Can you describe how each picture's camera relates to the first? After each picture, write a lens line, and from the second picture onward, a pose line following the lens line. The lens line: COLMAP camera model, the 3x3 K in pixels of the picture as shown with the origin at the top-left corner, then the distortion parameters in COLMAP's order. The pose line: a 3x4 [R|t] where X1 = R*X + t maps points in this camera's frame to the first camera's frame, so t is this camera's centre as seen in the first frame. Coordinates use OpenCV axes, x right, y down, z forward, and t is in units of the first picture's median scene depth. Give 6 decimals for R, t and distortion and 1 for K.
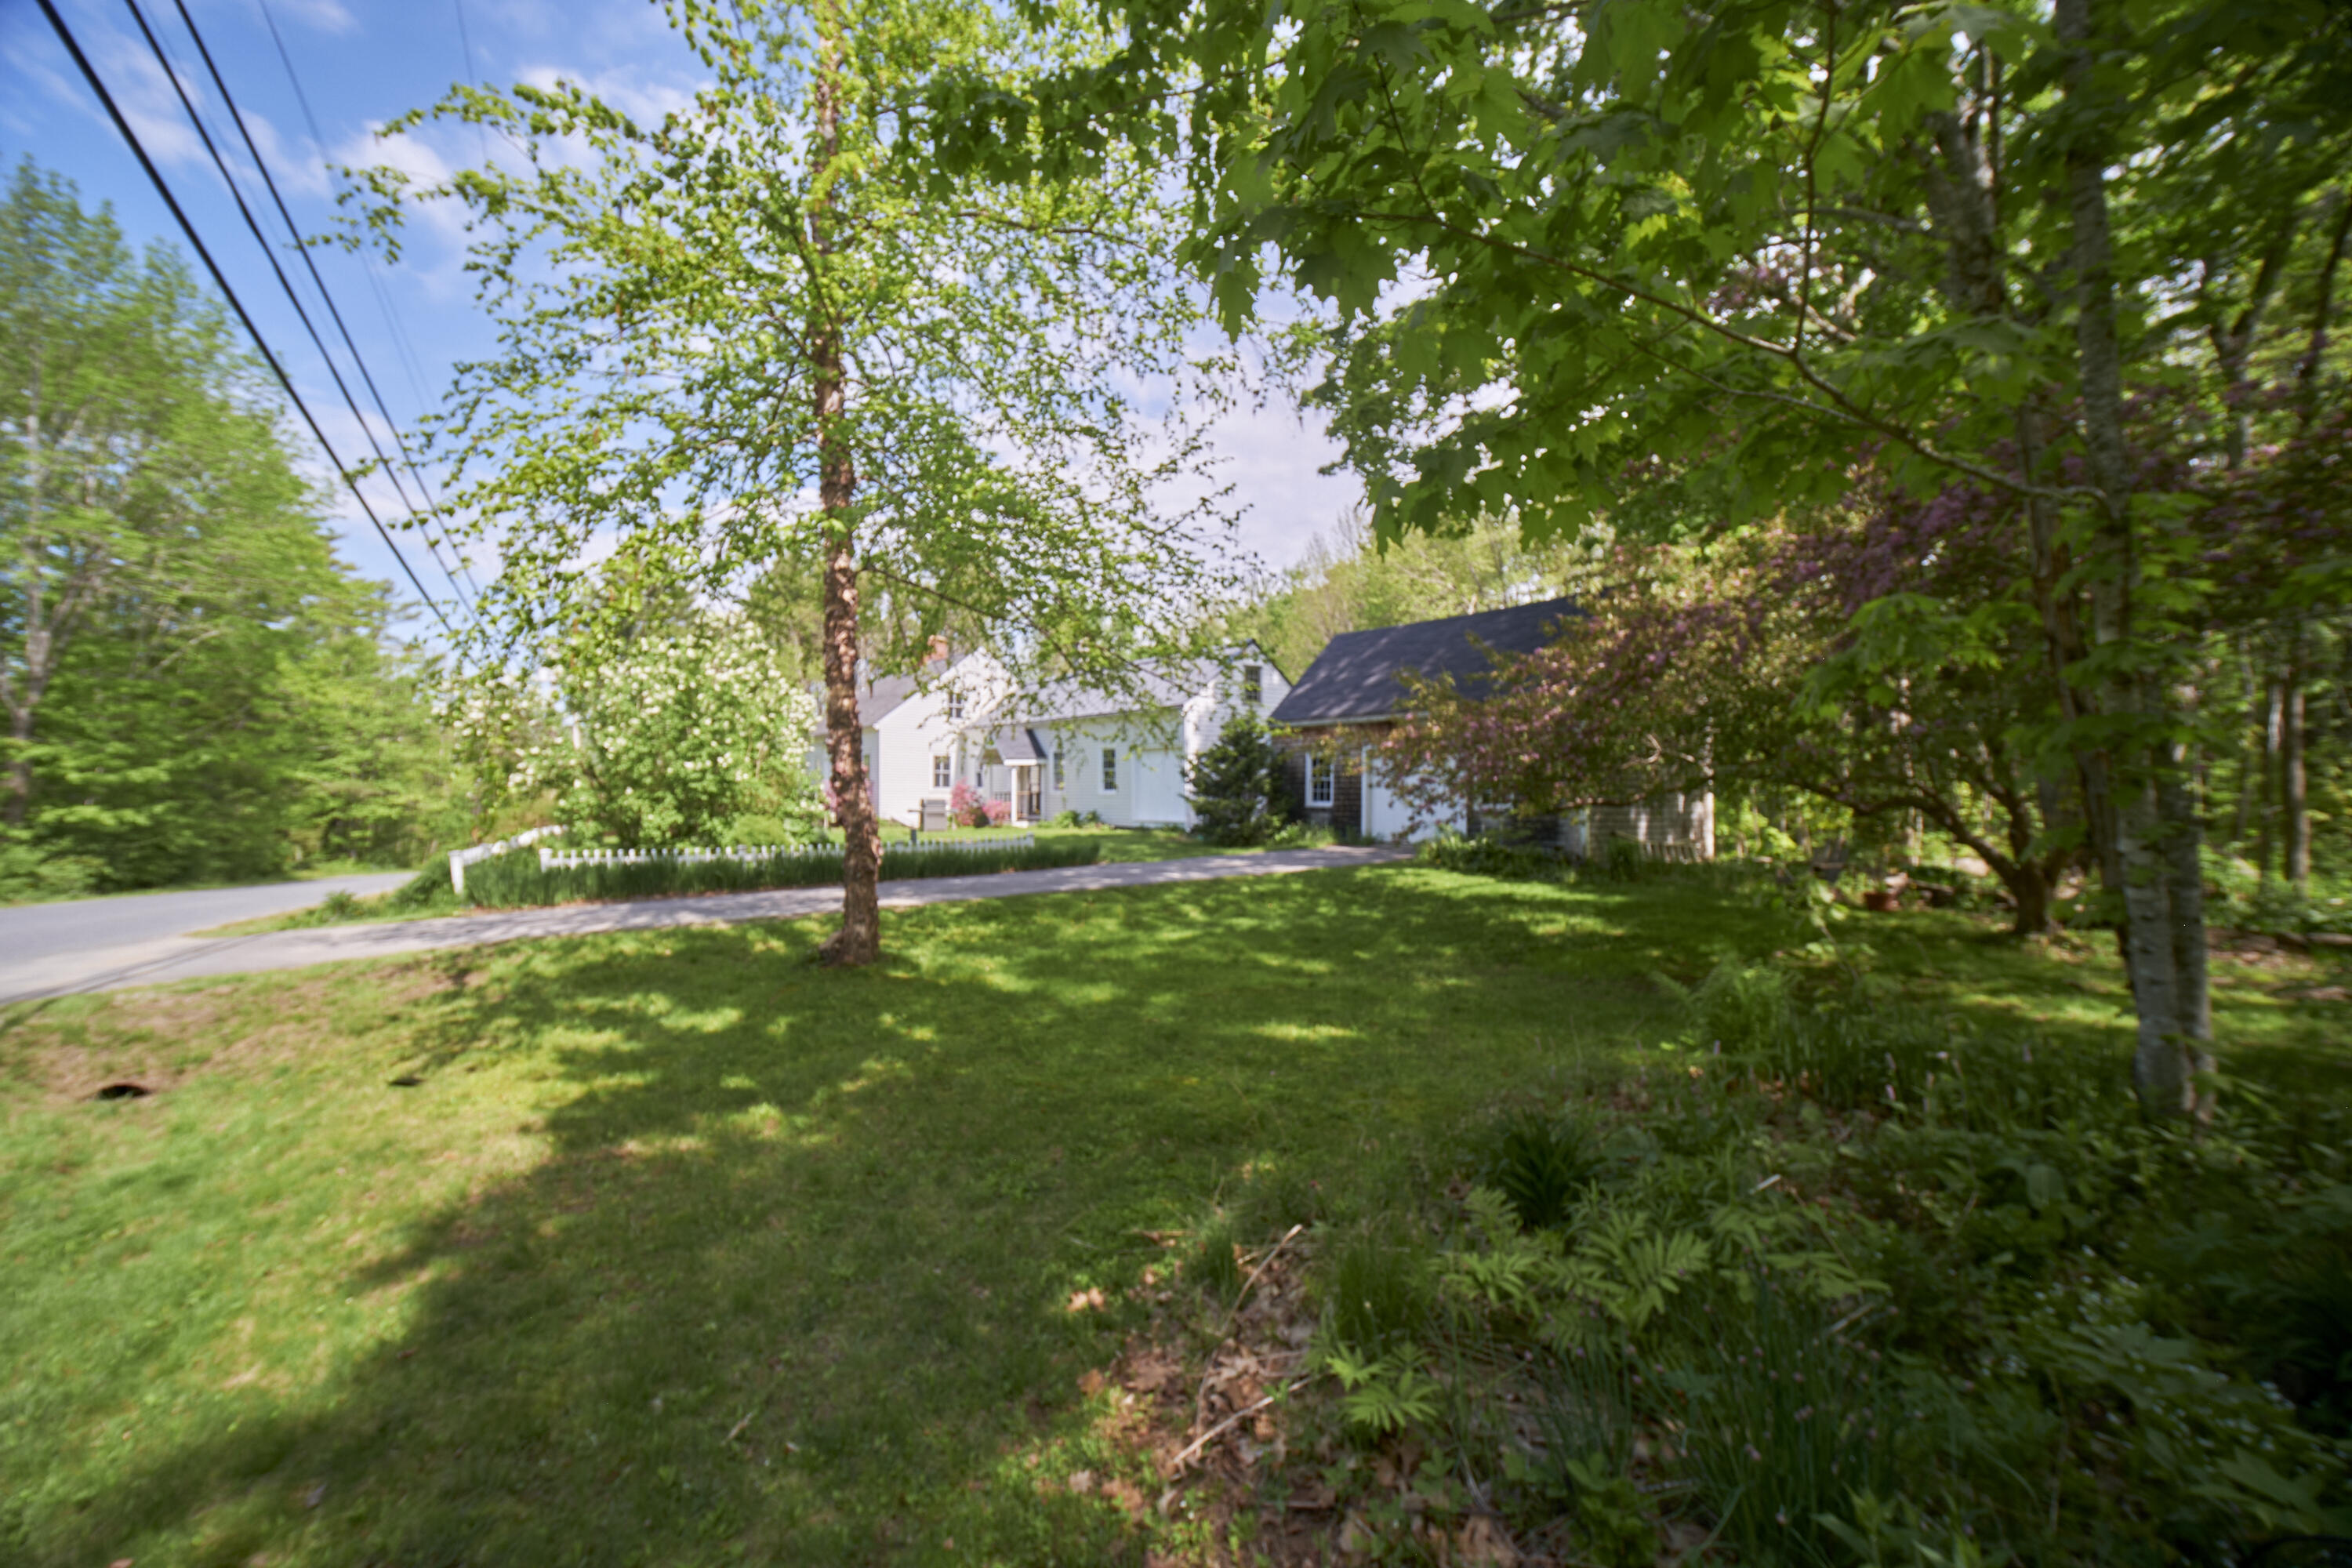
lens RADIAL K [[934.4, 0, 1176.0], [0, 934.4, 784.0], [0, 0, 1]] dist [0.039855, 0.000071]
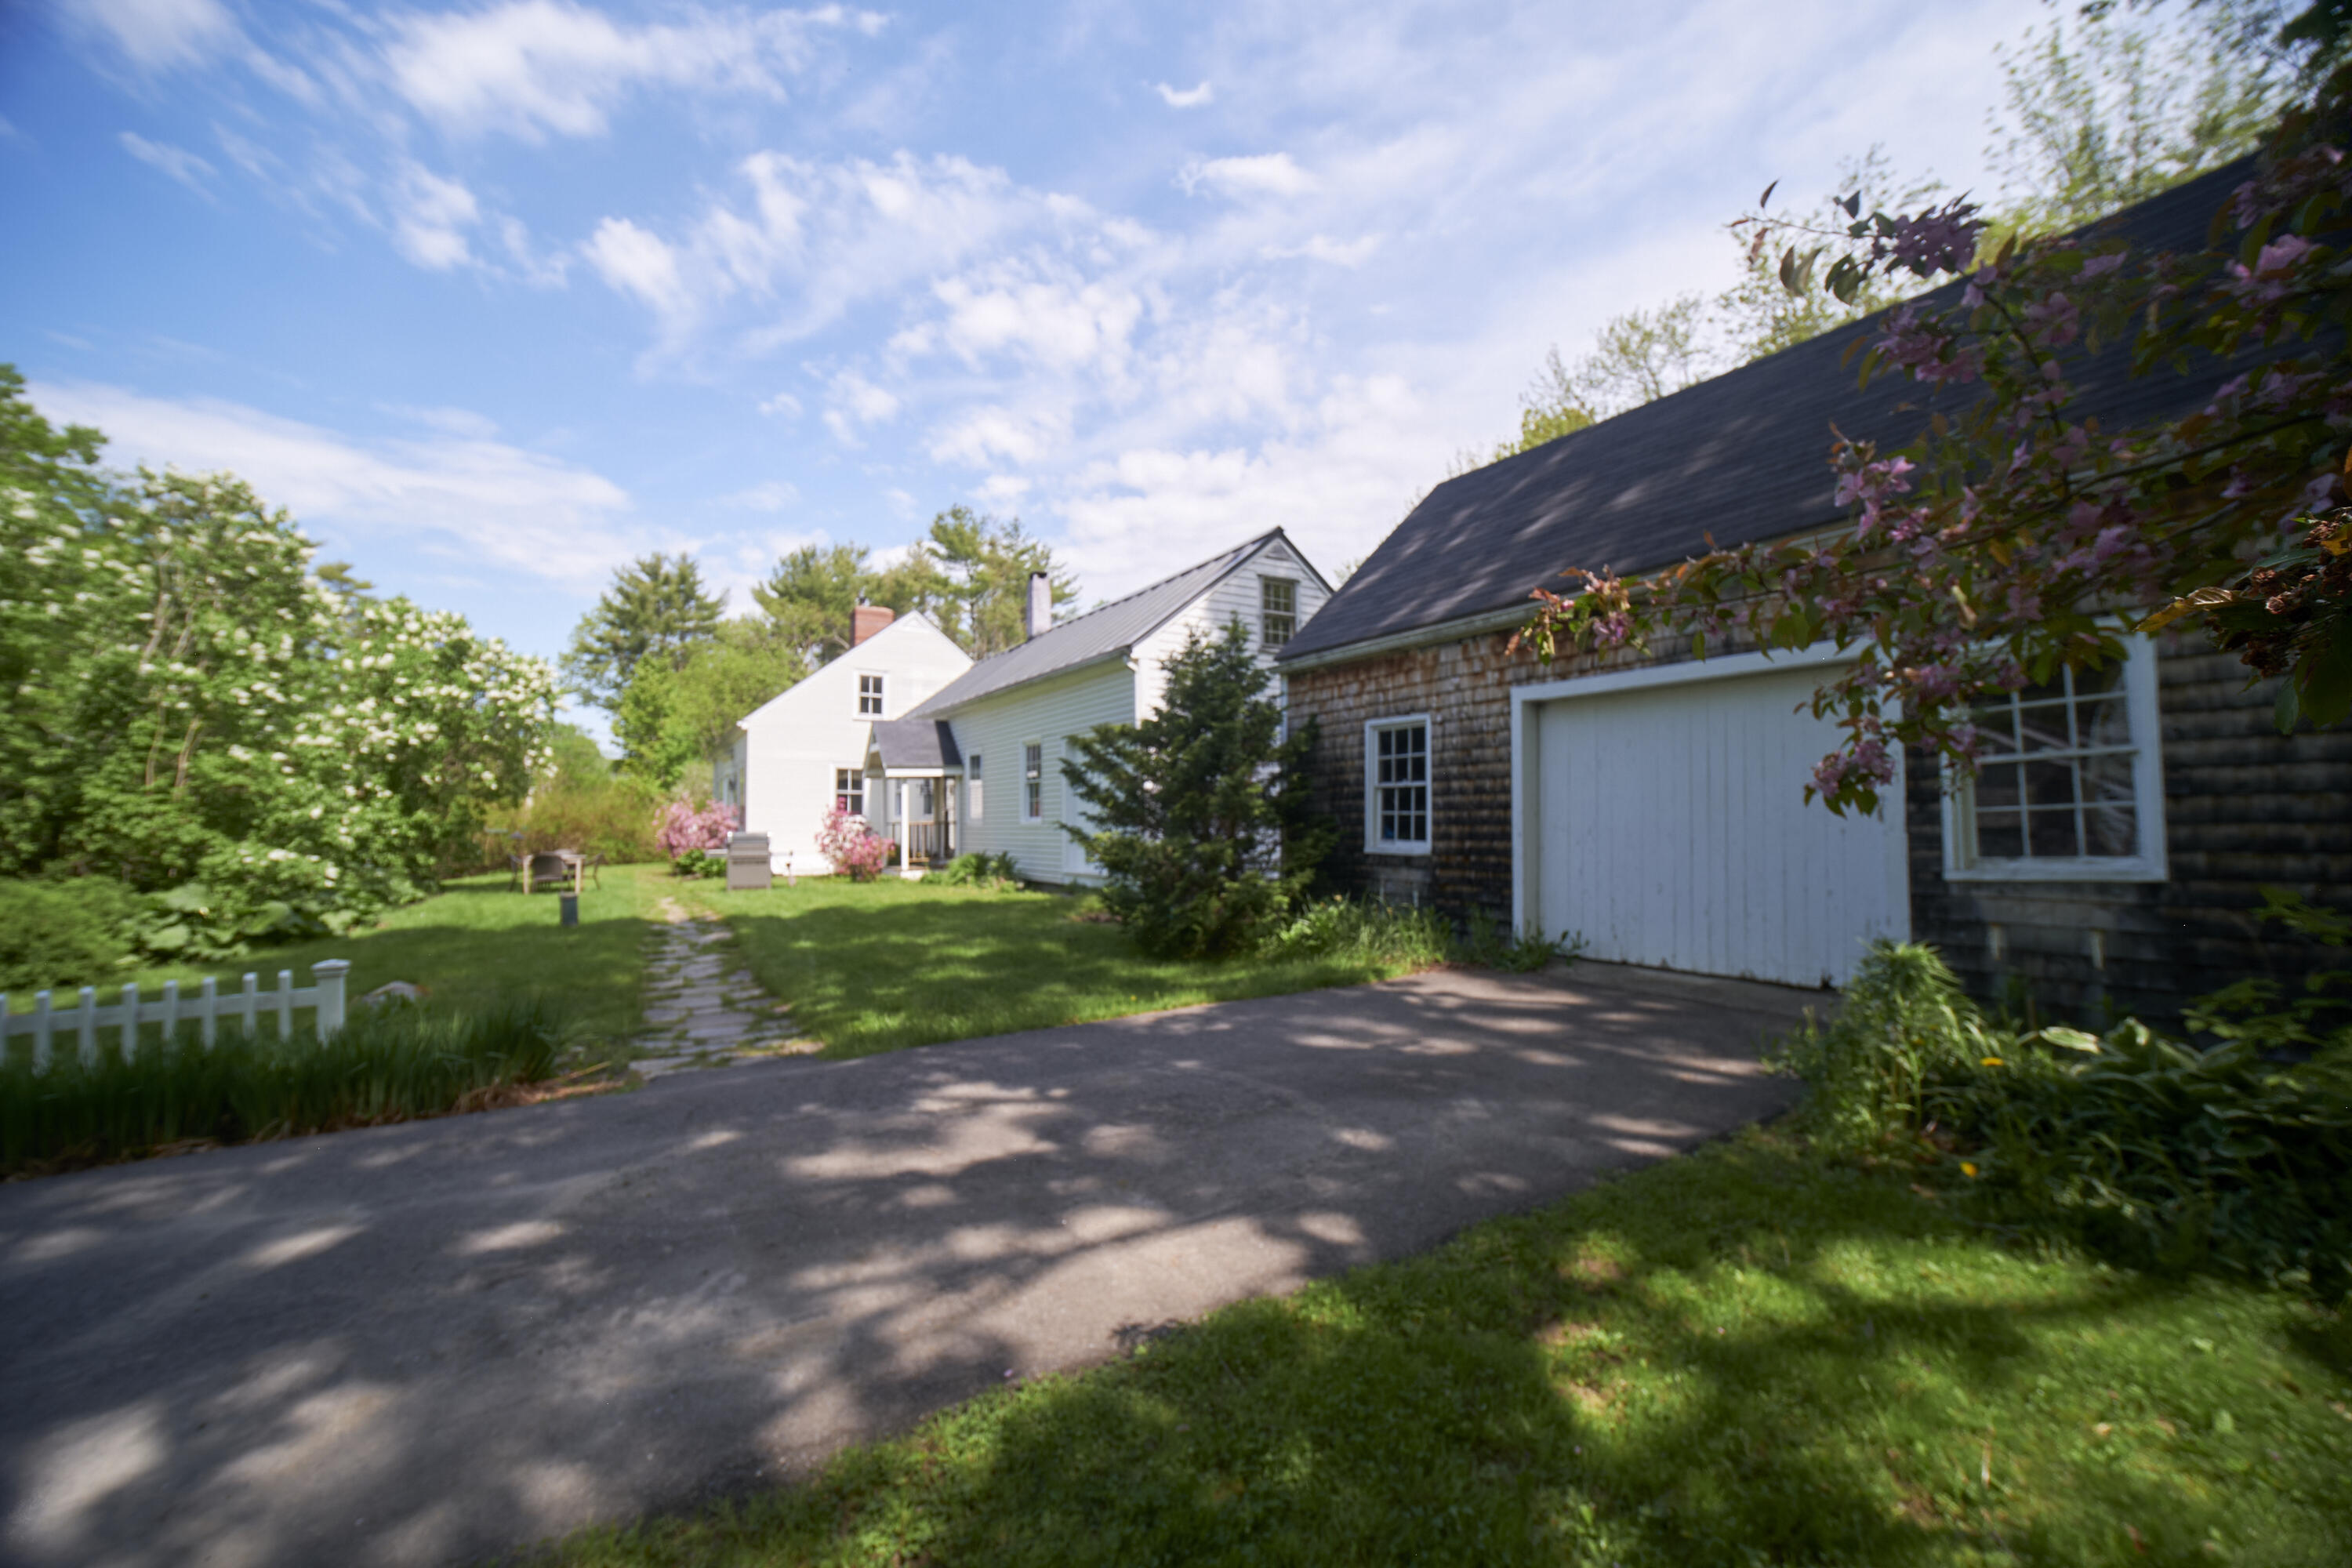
lens RADIAL K [[934.4, 0, 1176.0], [0, 934.4, 784.0], [0, 0, 1]] dist [0.039855, 0.000071]
pose [[0.992931, -0.013851, -0.117886, 0.082994], [0.010336, 0.999485, -0.030375, 0.004599], [0.118246, 0.028942, 0.992563, 0.463605]]
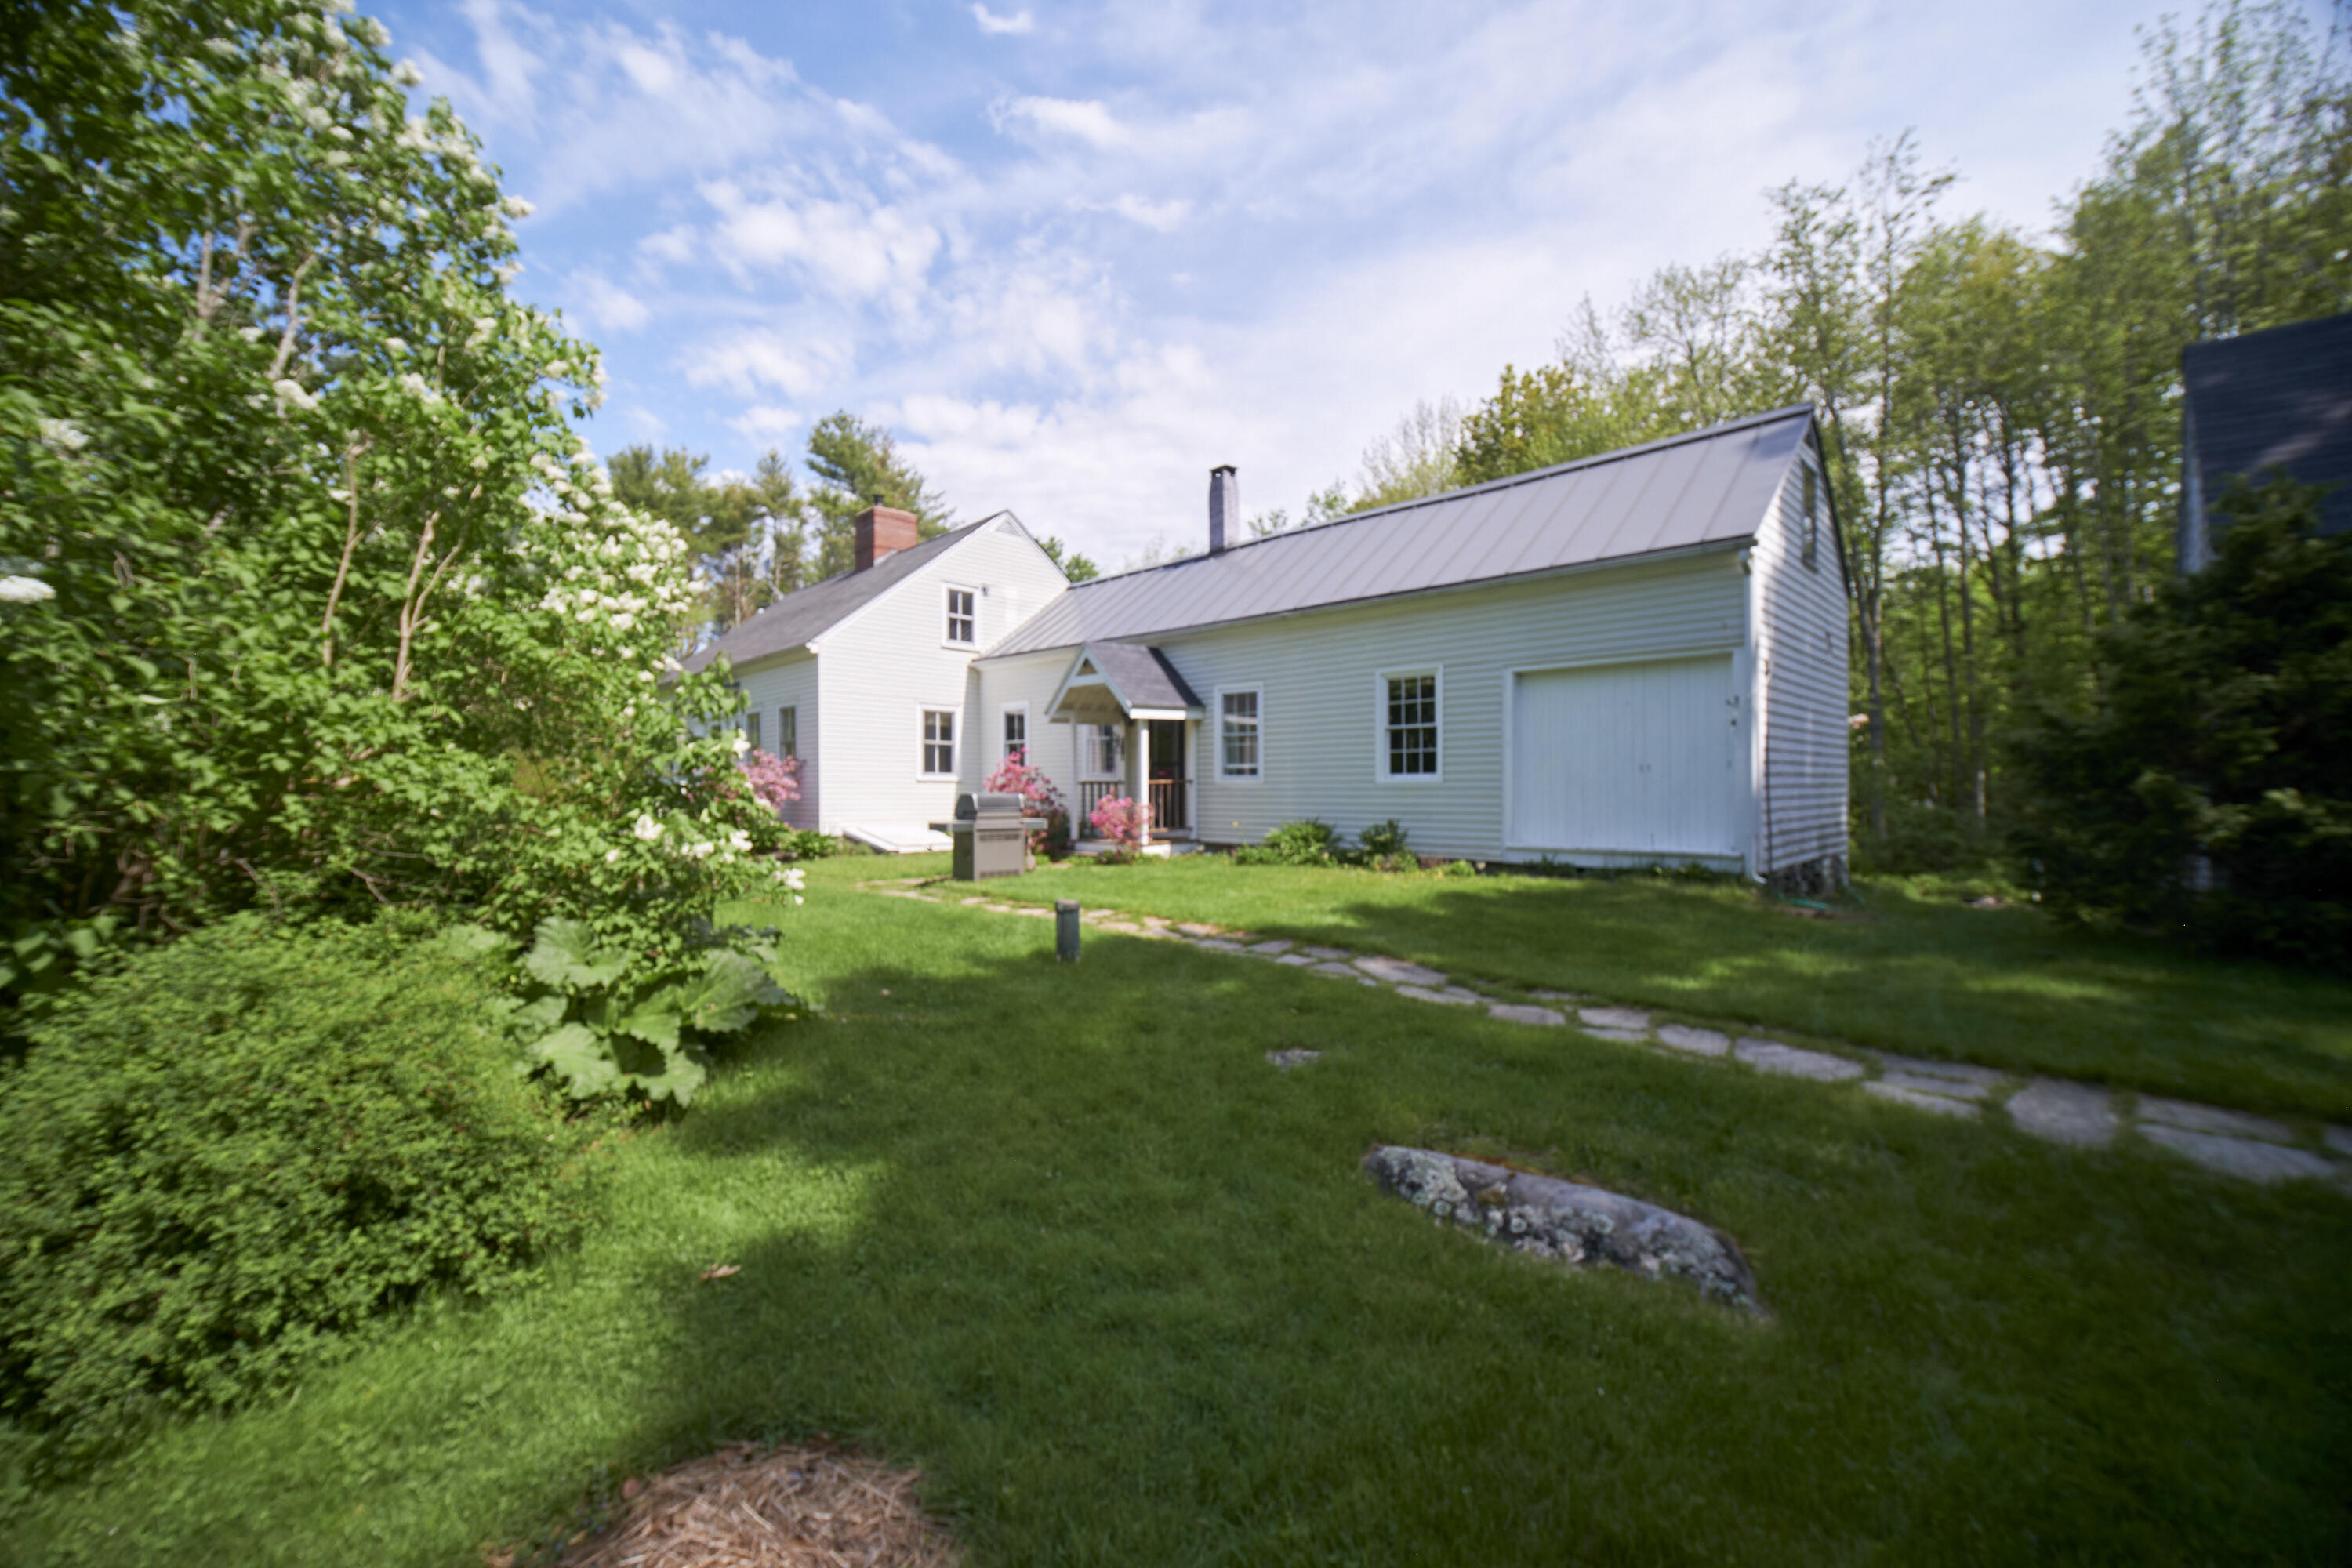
lens RADIAL K [[901.5, 0, 1176.0], [0, 901.5, 784.0], [0, 0, 1]] dist [0.019315, -0.000050]
pose [[0.992200, -0.011171, 0.124158, -0.236430], [0.008765, 0.999763, 0.019903, 0.001184], [-0.124351, -0.018660, 0.992063, 0.633165]]
